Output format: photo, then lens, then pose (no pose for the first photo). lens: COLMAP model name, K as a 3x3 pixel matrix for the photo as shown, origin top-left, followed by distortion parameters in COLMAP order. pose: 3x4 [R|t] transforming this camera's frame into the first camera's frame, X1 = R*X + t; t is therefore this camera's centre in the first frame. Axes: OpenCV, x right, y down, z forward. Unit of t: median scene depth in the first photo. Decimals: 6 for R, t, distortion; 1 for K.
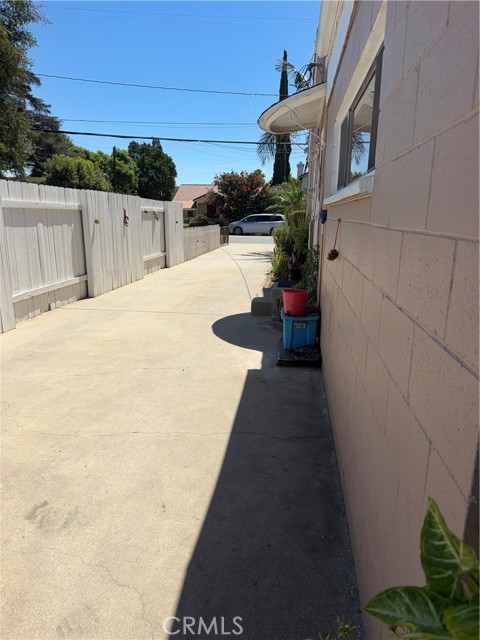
lens RADIAL K [[450.9, 0, 240.0], [0, 450.9, 320.0], [0, 0, 1]] dist [0.108349, -0.205113]
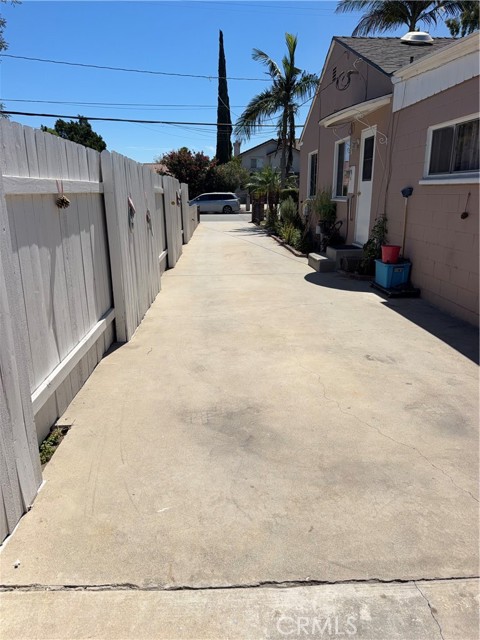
lens RADIAL K [[450.9, 0, 240.0], [0, 450.9, 320.0], [0, 0, 1]] dist [0.108349, -0.205113]
pose [[0.985746, -0.067705, 0.154016, -0.107350], [0.060862, 0.996956, 0.048729, 0.012577], [-0.156846, -0.038661, 0.986866, -0.063222]]
